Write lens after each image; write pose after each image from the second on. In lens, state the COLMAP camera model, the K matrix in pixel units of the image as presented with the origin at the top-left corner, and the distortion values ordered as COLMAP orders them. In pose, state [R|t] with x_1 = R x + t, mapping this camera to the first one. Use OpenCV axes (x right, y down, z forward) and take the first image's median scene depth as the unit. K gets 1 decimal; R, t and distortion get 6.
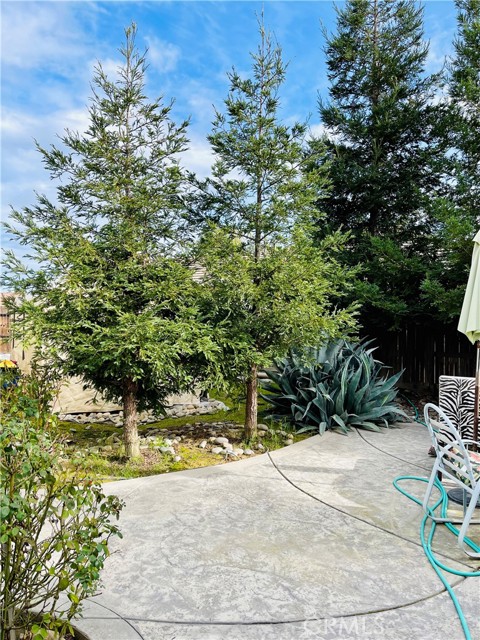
lens RADIAL K [[487.5, 0, 240.0], [0, 487.5, 320.0], [0, 0, 1]] dist [0.049540, -0.065600]
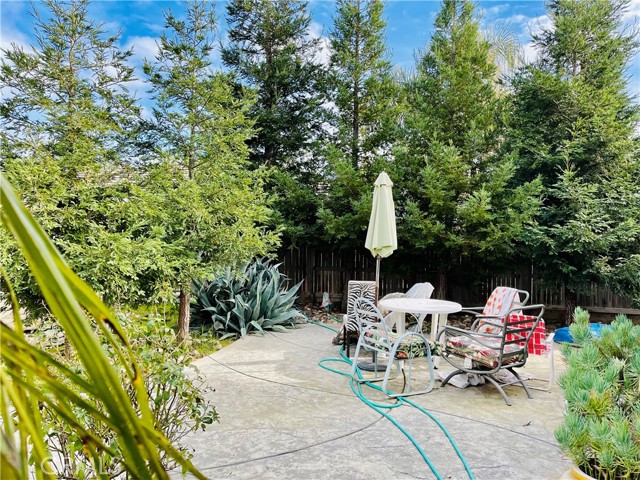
lens RADIAL K [[487.5, 0, 320.0], [0, 487.5, 240.0], [0, 0, 1]] dist [0.049540, -0.065600]
pose [[0.890865, 0.005111, 0.454240, -0.187442], [-0.004083, 0.999986, -0.003242, 0.003440], [-0.454250, 0.001034, 0.890874, -0.110586]]
